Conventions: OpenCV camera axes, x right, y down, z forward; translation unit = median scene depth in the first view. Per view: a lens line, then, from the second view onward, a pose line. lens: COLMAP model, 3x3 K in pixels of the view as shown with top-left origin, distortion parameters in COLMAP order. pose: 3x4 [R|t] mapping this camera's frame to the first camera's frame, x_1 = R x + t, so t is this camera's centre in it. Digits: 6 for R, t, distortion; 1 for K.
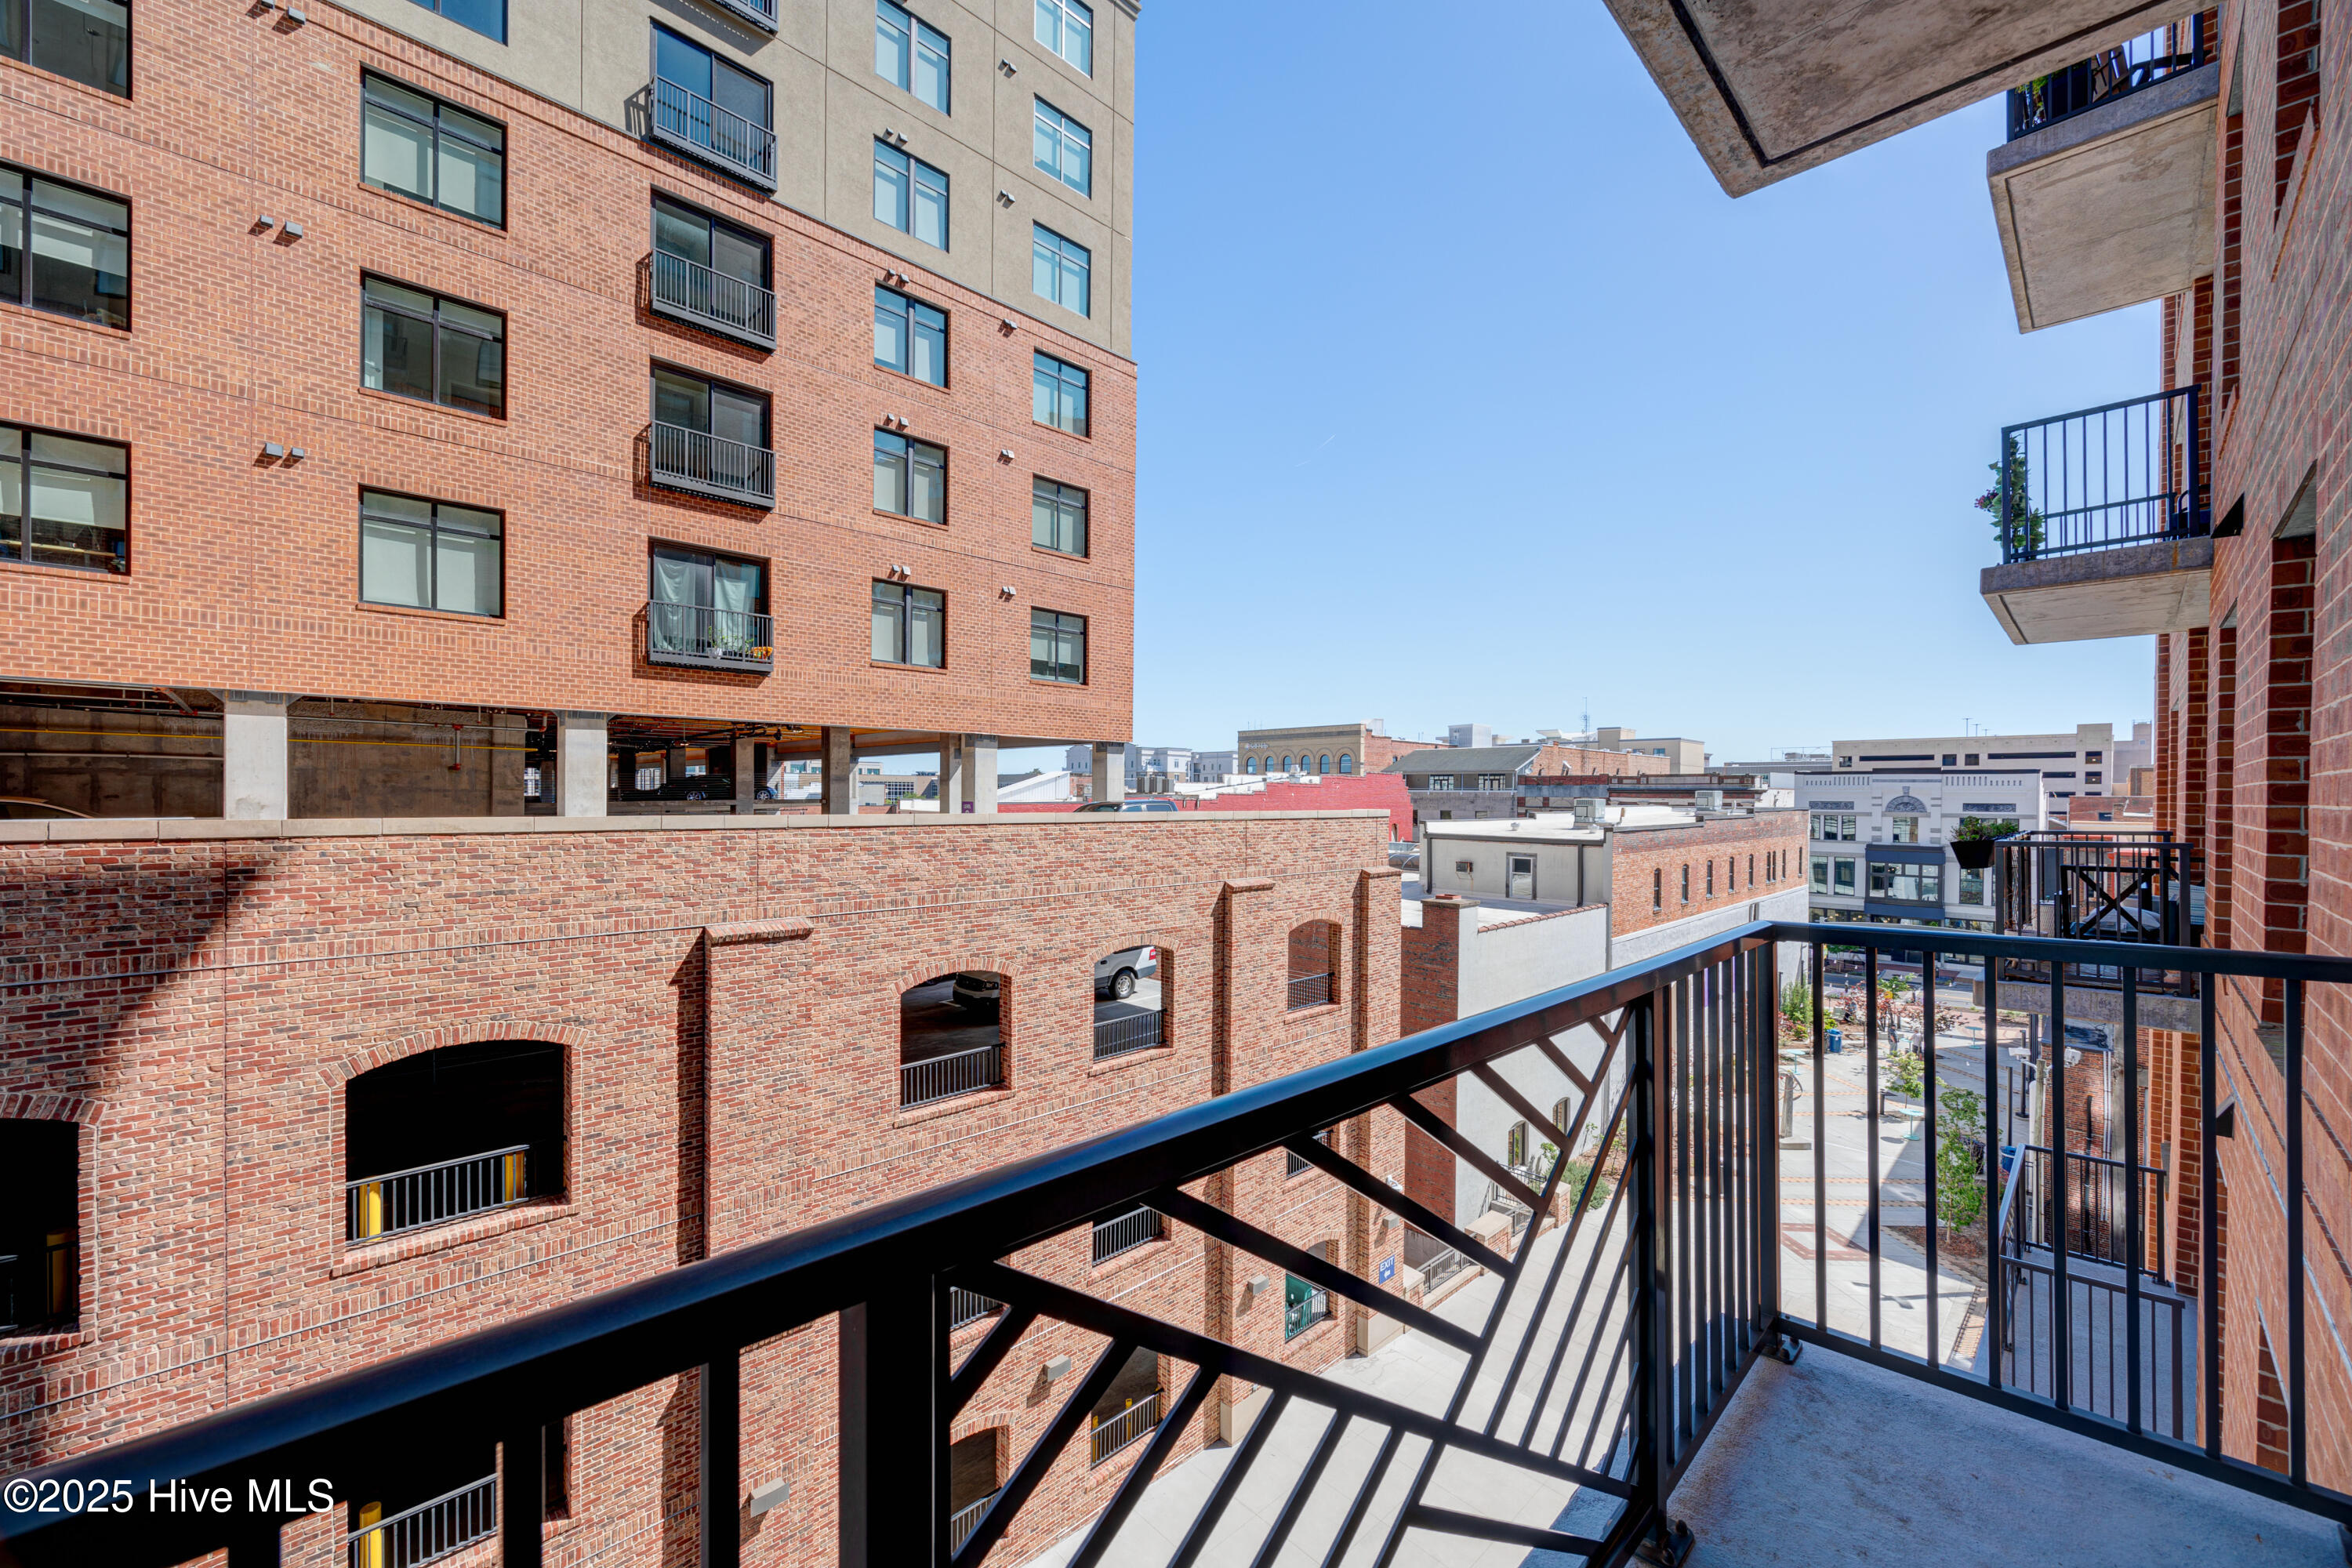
lens RADIAL K [[903.7, 0, 1170.6], [0, 903.7, 803.6], [0, 0, 1]] dist [-0.001746, 0.000372]
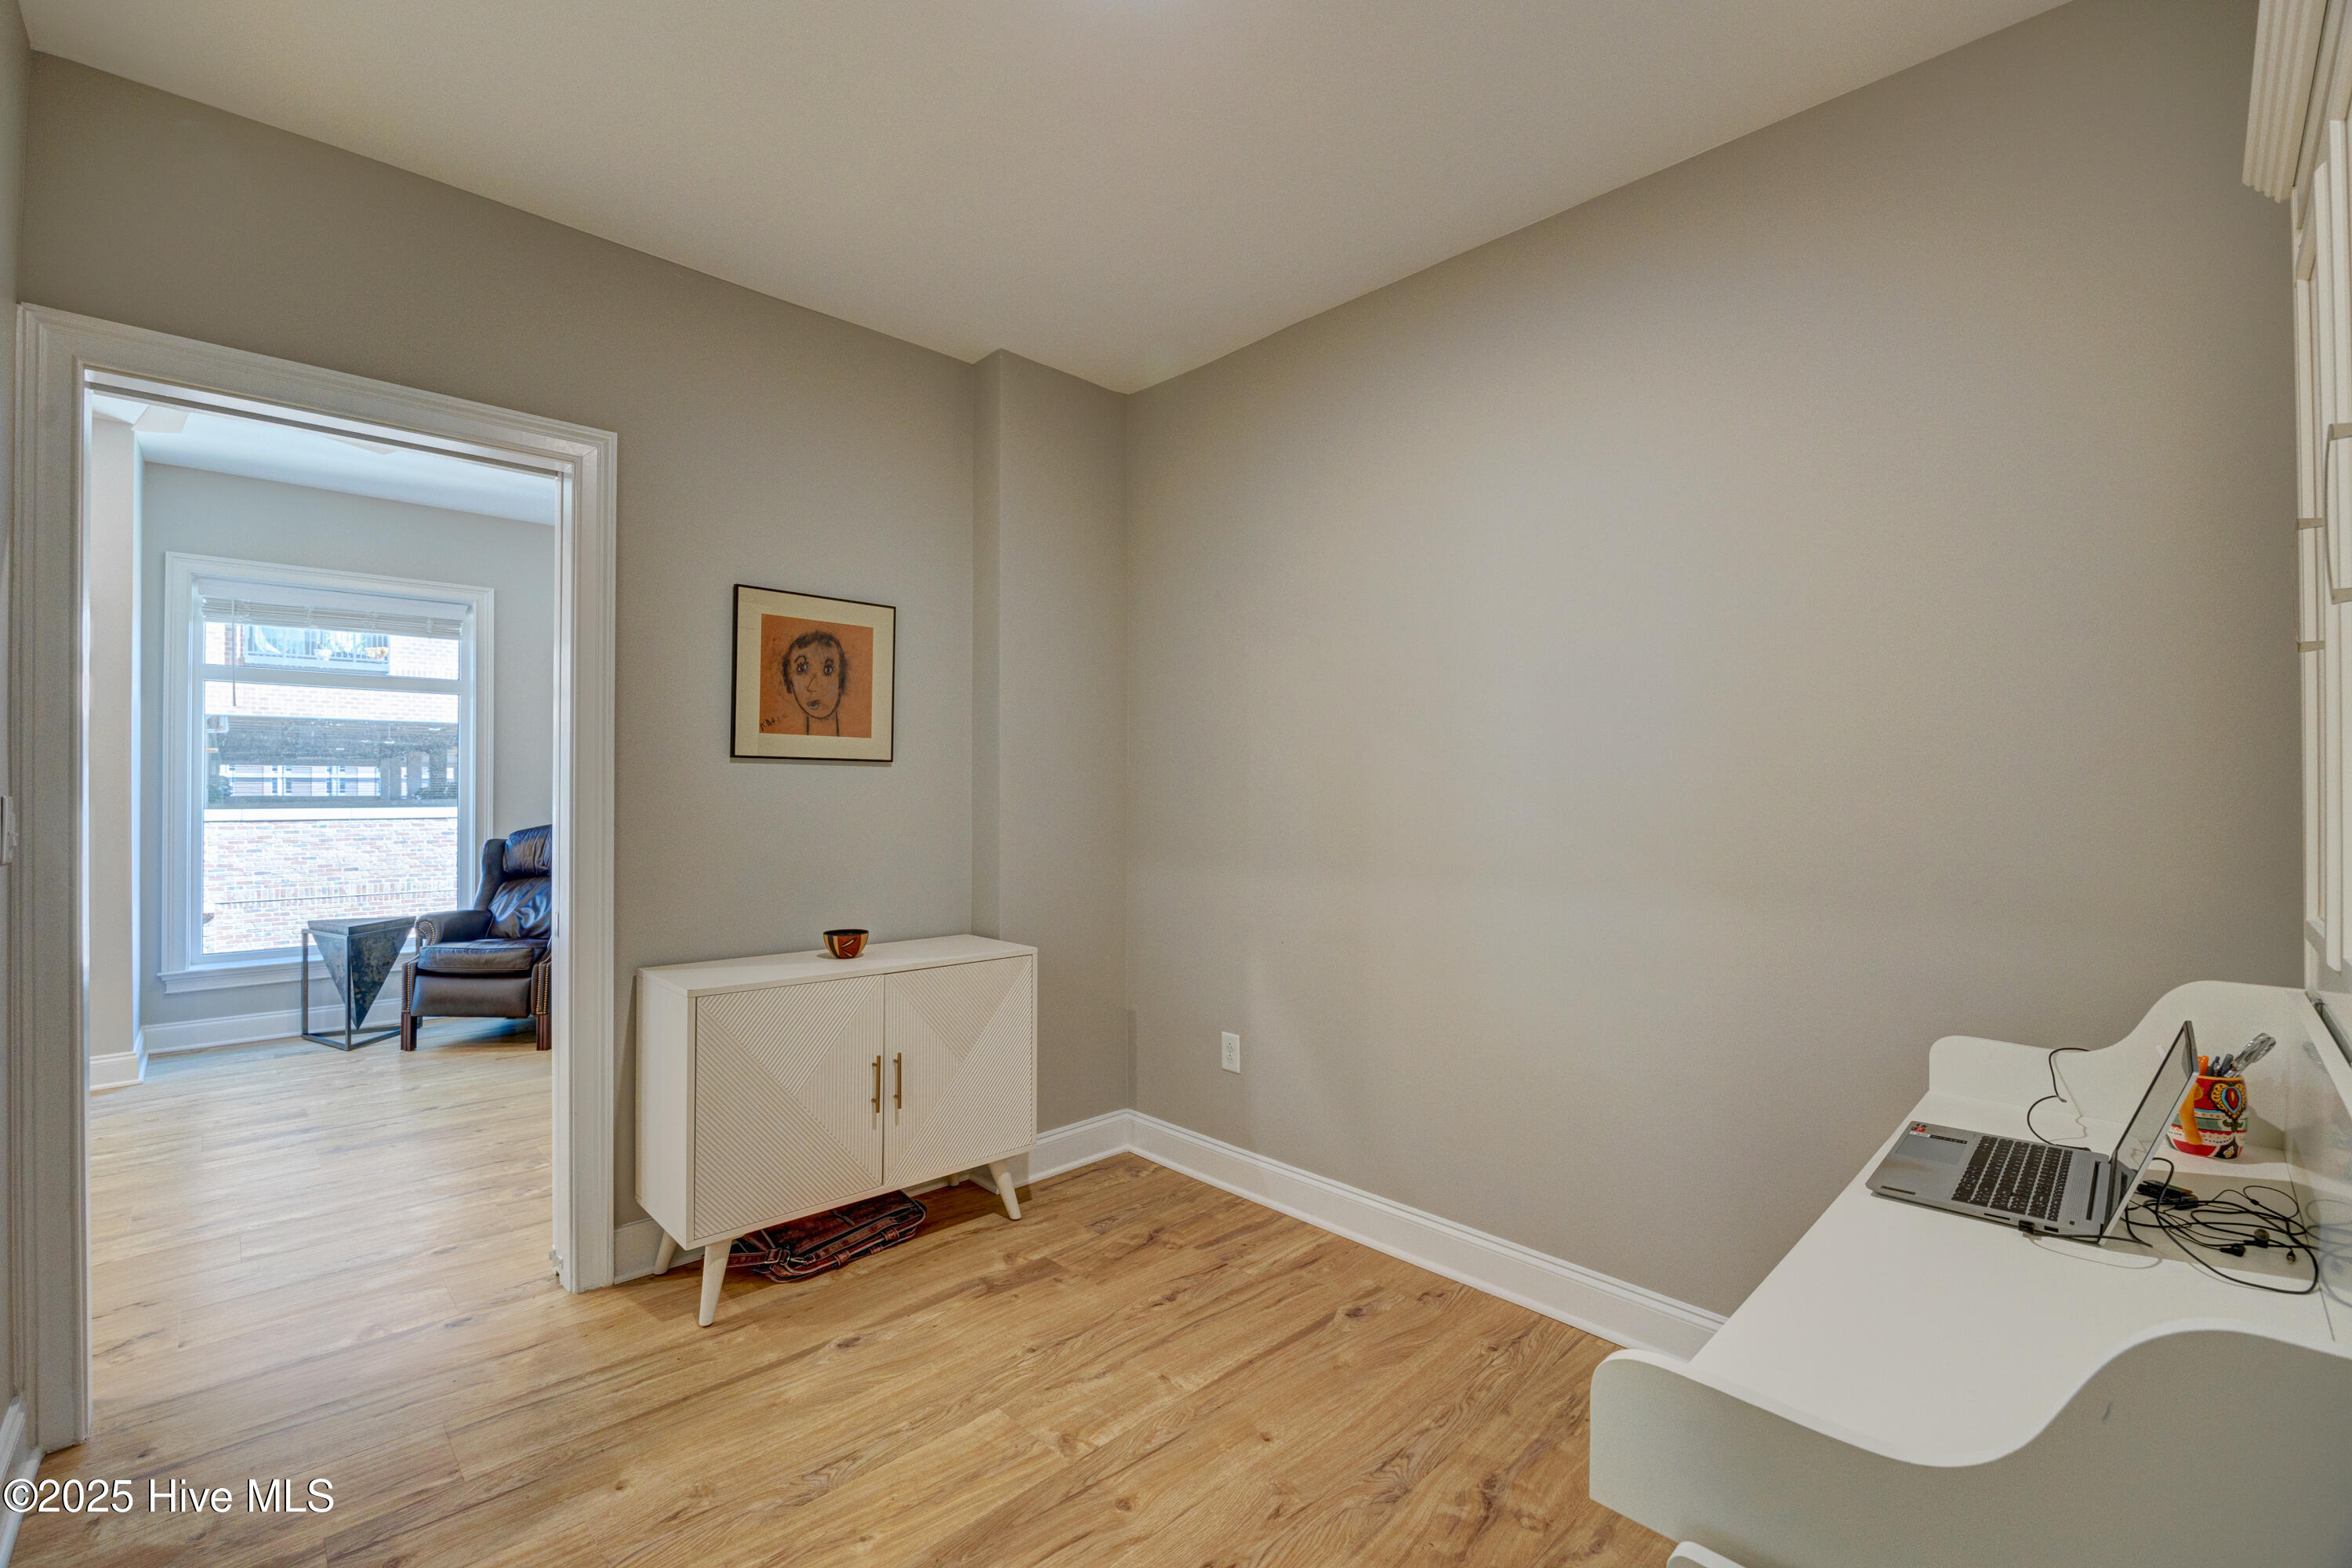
lens RADIAL K [[992.0, 0, 1184.8], [0, 992.0, 785.7], [0, 0, 1]] dist [-0.011033, -0.000042]
pose [[0.999953, -0.009390, -0.002496, 0.501197], [0.009356, 0.999868, -0.013246, 0.006509], [0.002620, 0.013222, 0.999909, -0.120148]]
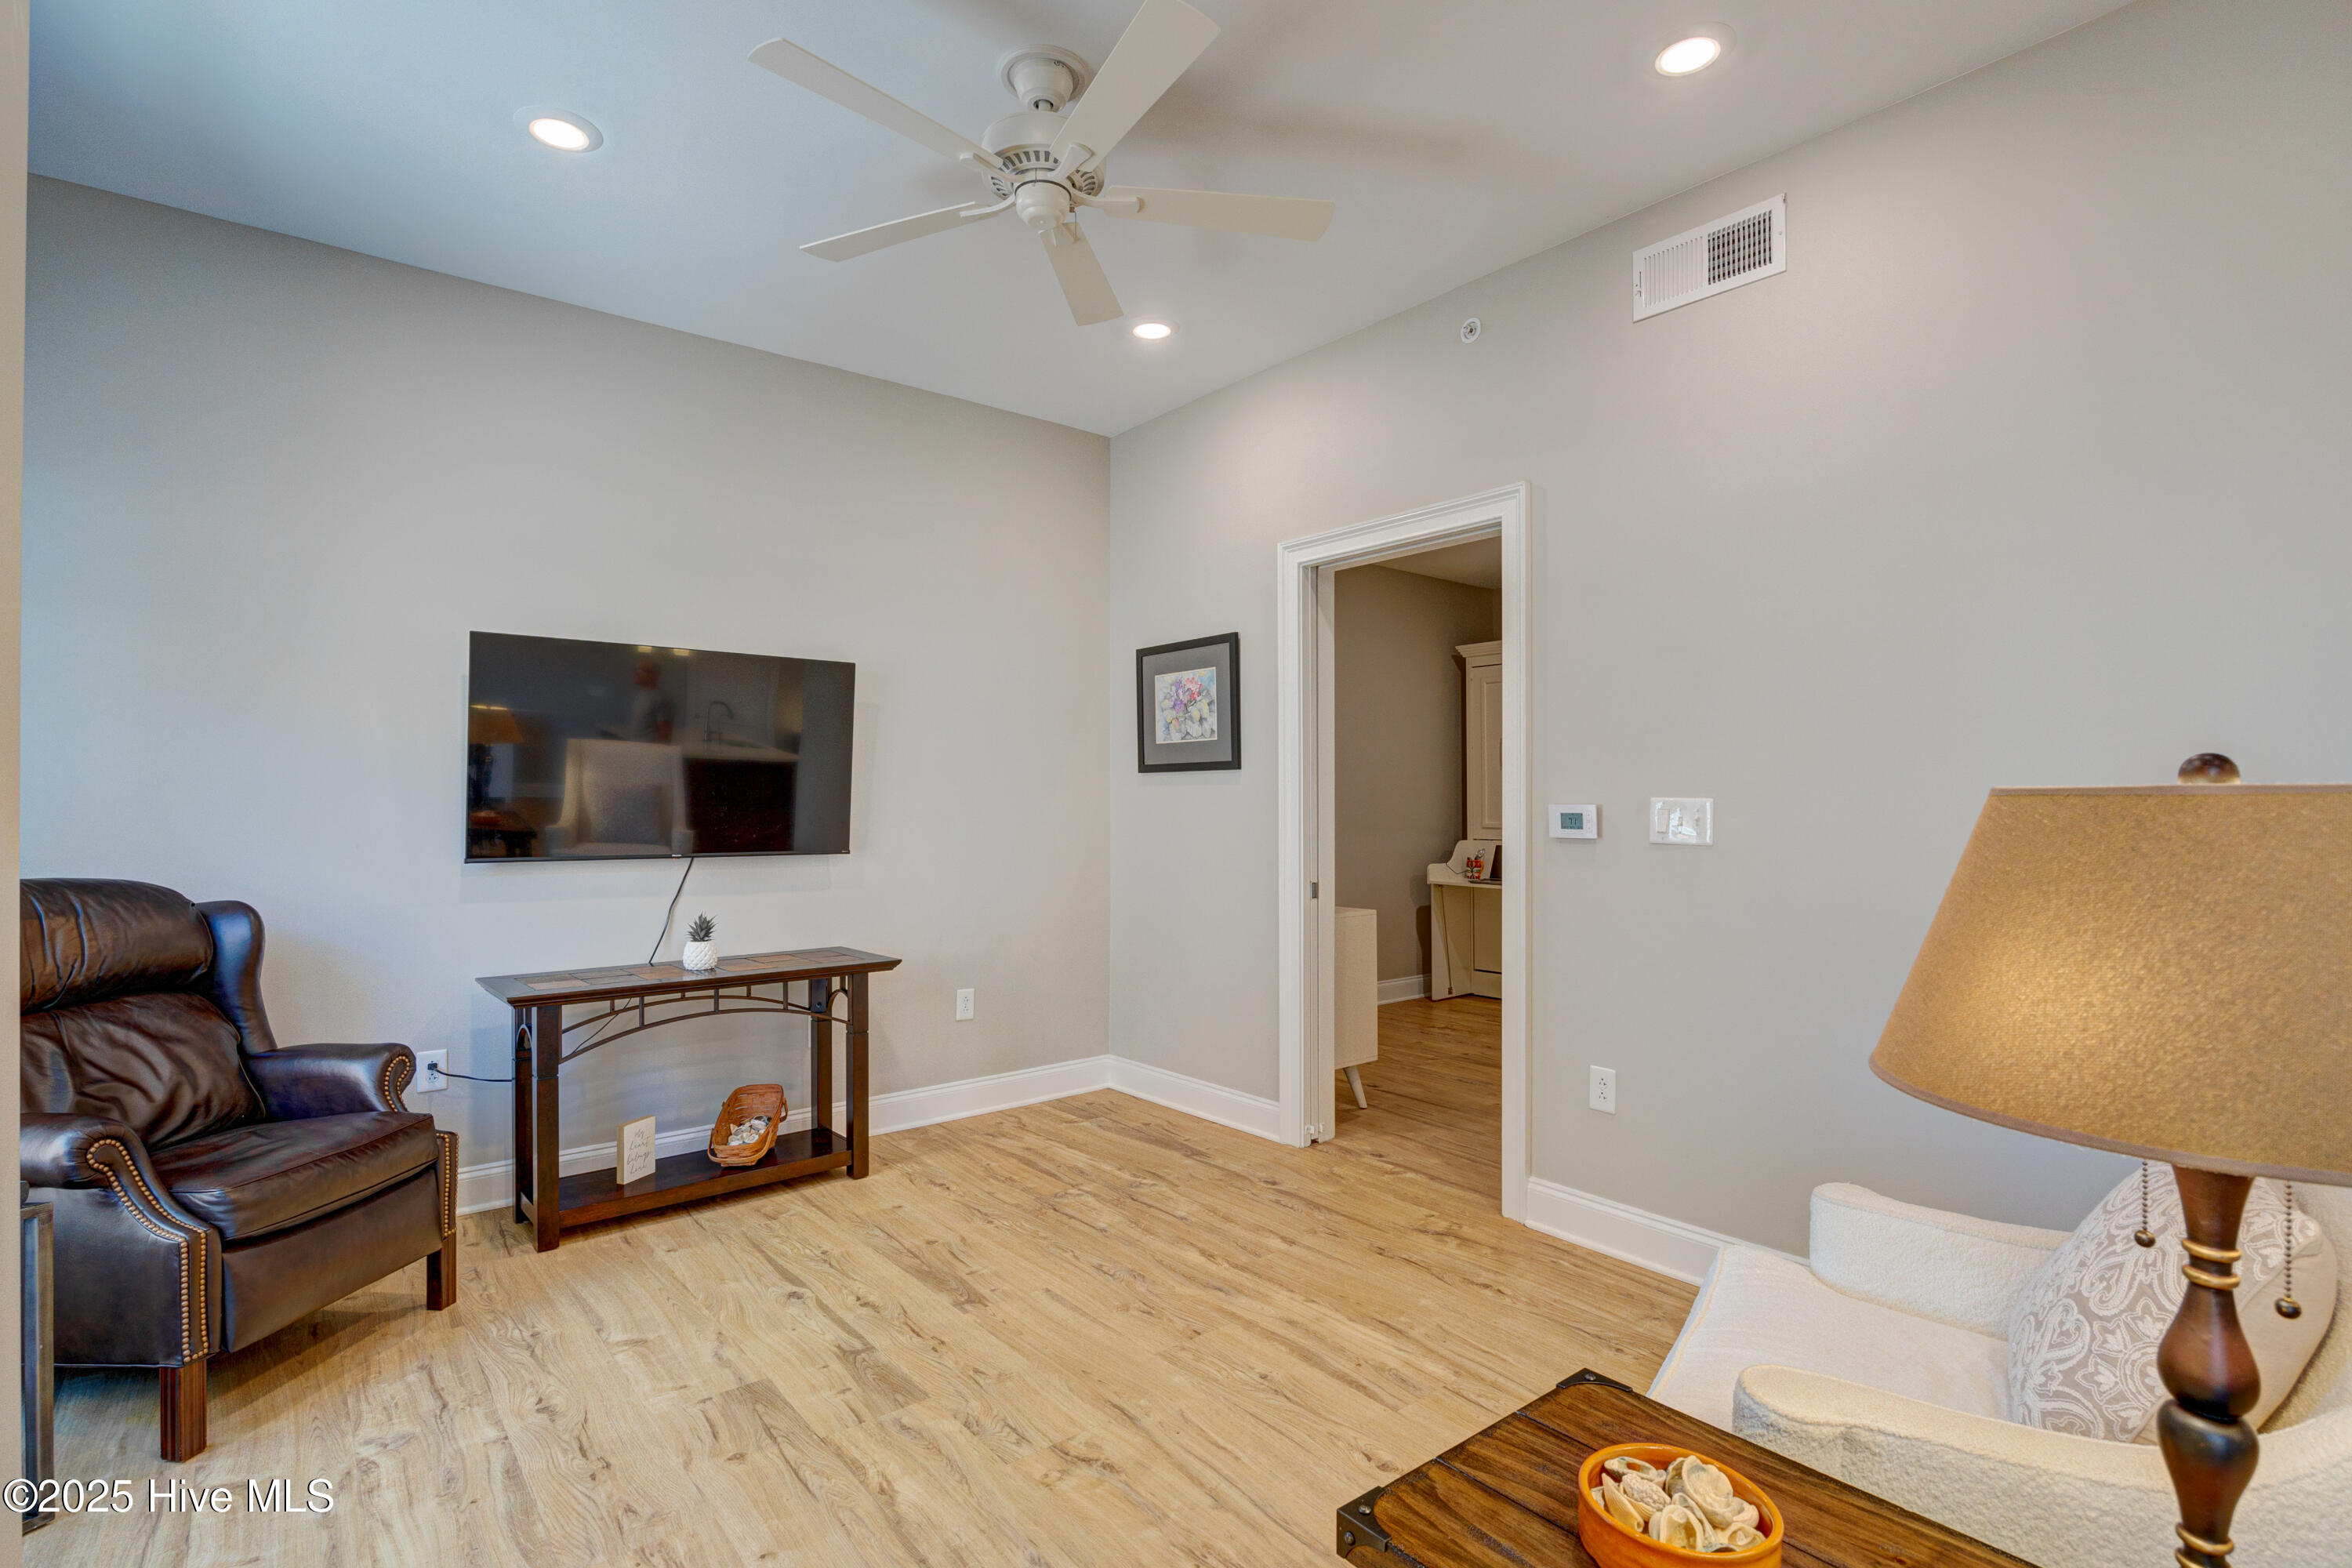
lens RADIAL K [[1117.9, 0, 1159.5], [0, 1117.9, 790.8], [0, 0, 1]] dist [-0.014092, 0.000440]
pose [[0.101757, -0.003704, 0.994802, 0.178446], [0.012281, 0.999922, 0.002467, 0.002584], [-0.994733, 0.011966, 0.101795, 0.031884]]
